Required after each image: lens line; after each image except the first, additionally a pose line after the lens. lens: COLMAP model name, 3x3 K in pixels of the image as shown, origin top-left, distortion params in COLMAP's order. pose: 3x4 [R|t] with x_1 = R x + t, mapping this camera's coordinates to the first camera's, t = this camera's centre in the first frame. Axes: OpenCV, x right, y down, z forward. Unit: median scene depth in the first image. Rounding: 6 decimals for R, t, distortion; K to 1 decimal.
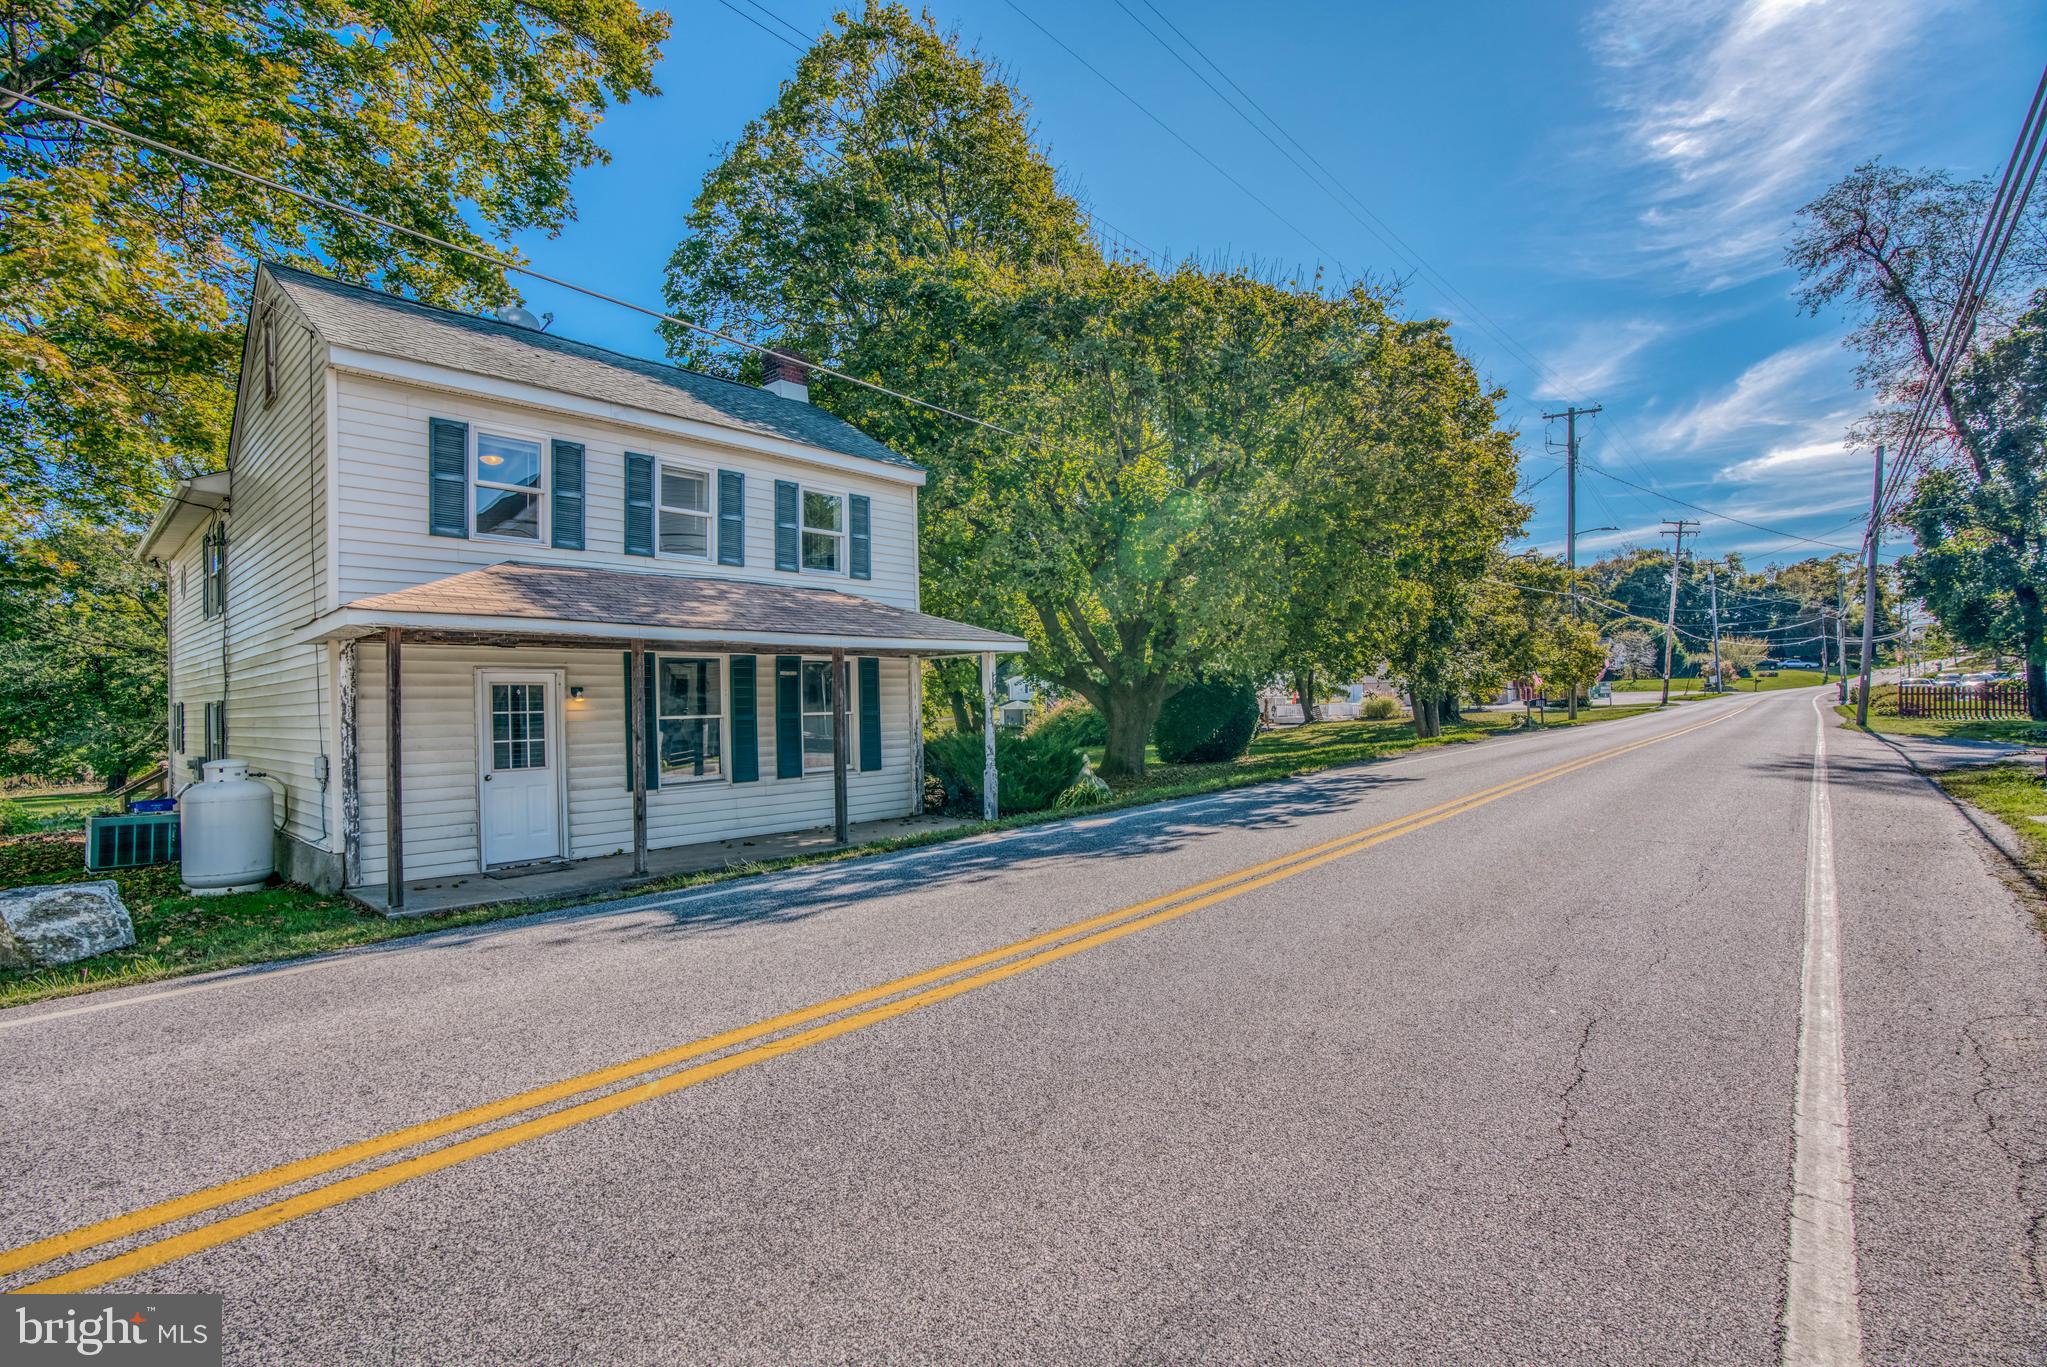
lens RADIAL K [[924.3, 0, 1050.8], [0, 924.3, 682.9], [0, 0, 1]] dist [0.002551, 0.000265]
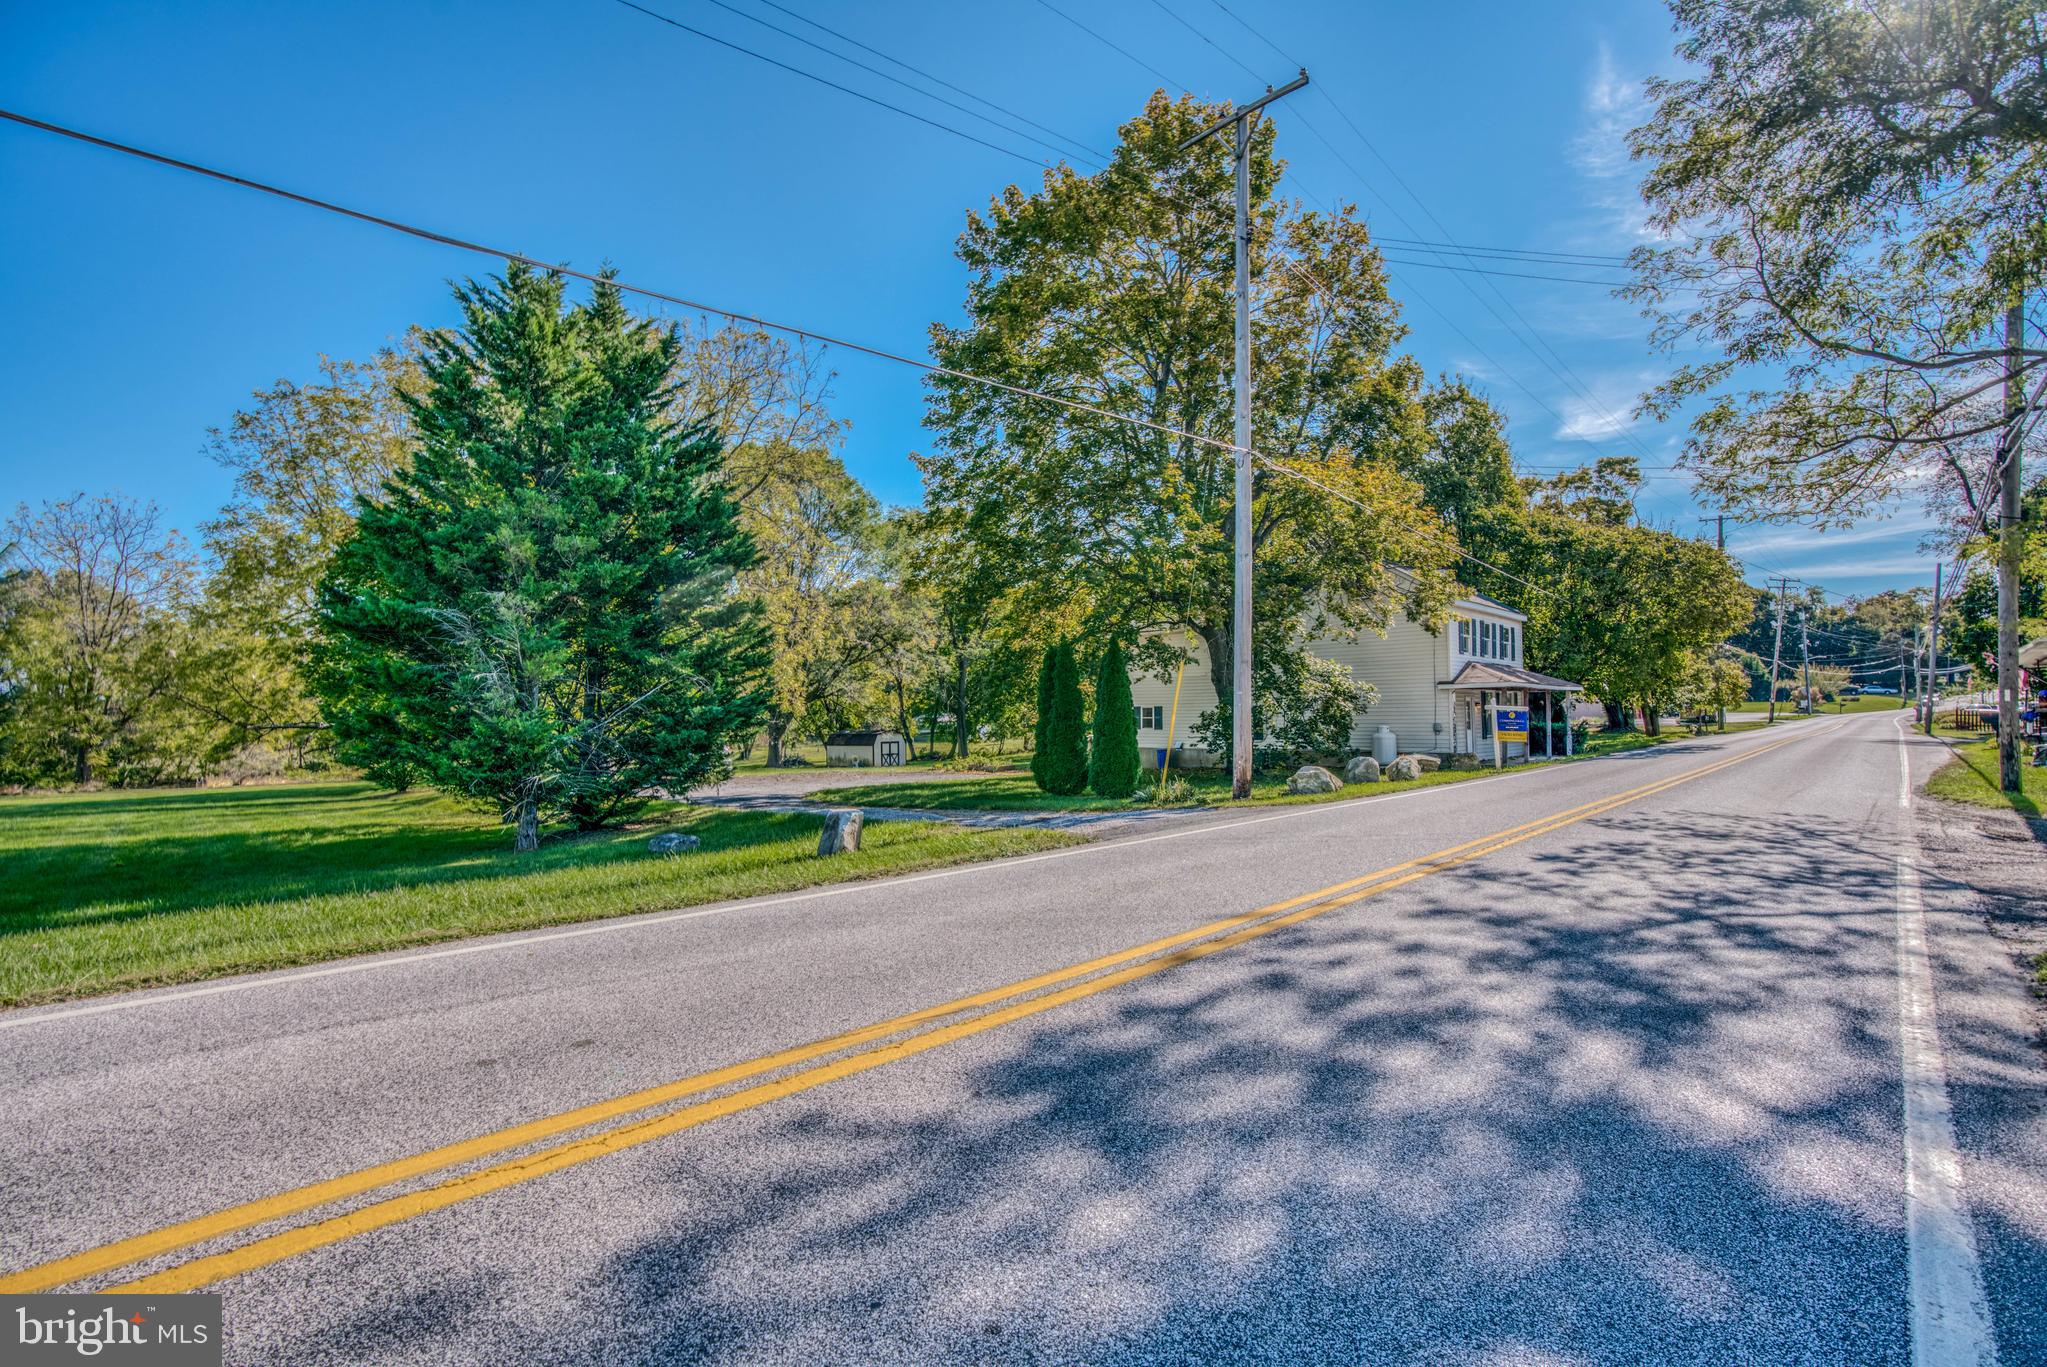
lens RADIAL K [[947.2, 0, 997.6], [0, 947.2, 681.6], [0, 0, 1]] dist [-0.055135, 0.023666]
pose [[0.996503, 0.012373, -0.082634, -0.269891], [-0.013682, 0.999789, -0.015304, 0.000997], [0.082427, 0.016381, 0.996462, -0.322018]]
